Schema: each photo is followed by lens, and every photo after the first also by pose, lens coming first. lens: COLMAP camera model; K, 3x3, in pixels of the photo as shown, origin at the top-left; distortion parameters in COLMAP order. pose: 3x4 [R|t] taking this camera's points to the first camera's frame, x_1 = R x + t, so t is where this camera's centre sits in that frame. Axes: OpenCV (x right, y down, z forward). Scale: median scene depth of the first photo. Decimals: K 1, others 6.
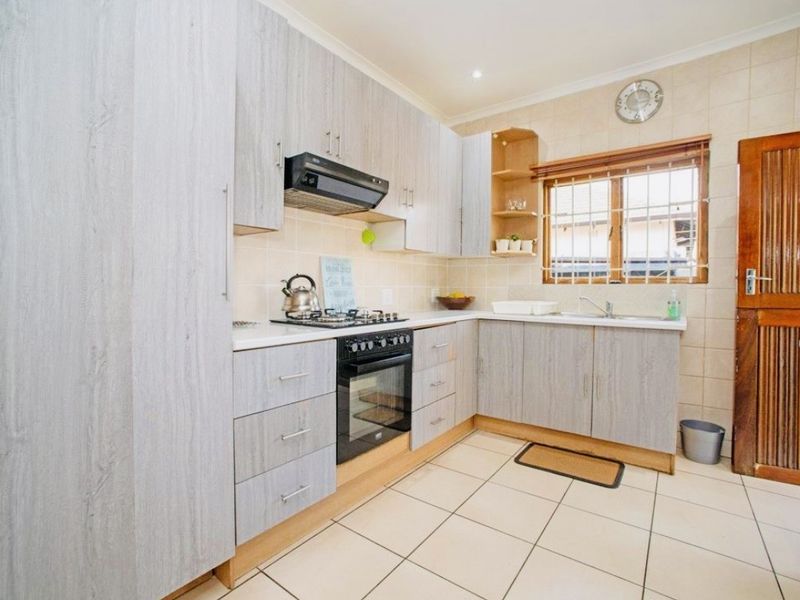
lens RADIAL K [[400.1, 0, 403.3], [0, 400.1, 294.1], [0, 0, 1]] dist [-0.029864, 0.003778]
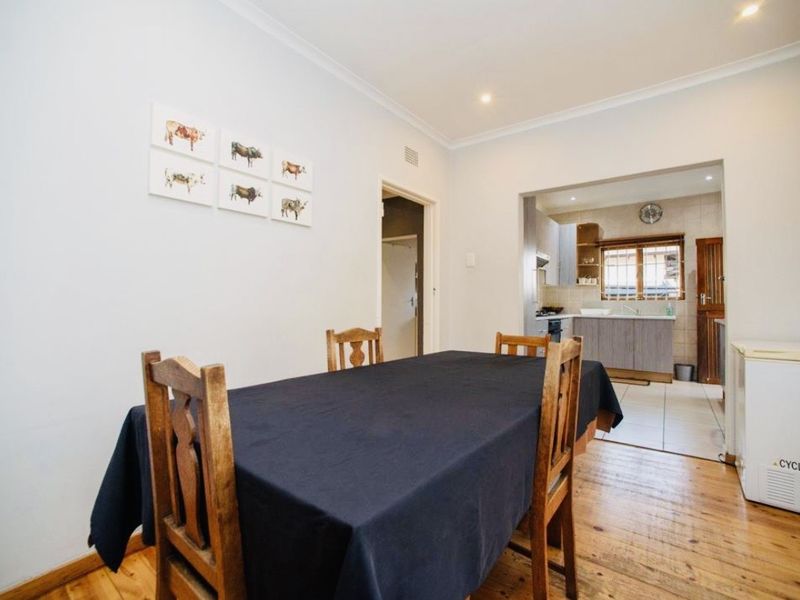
lens RADIAL K [[372.3, 0, 406.9], [0, 372.3, 298.4], [0, 0, 1]] dist [-0.030998, 0.004514]
pose [[0.999869, 0.002472, 0.015985, -0.777242], [-0.001924, 0.999411, -0.034250, 0.035698], [-0.016060, 0.034215, 0.999285, -0.978968]]
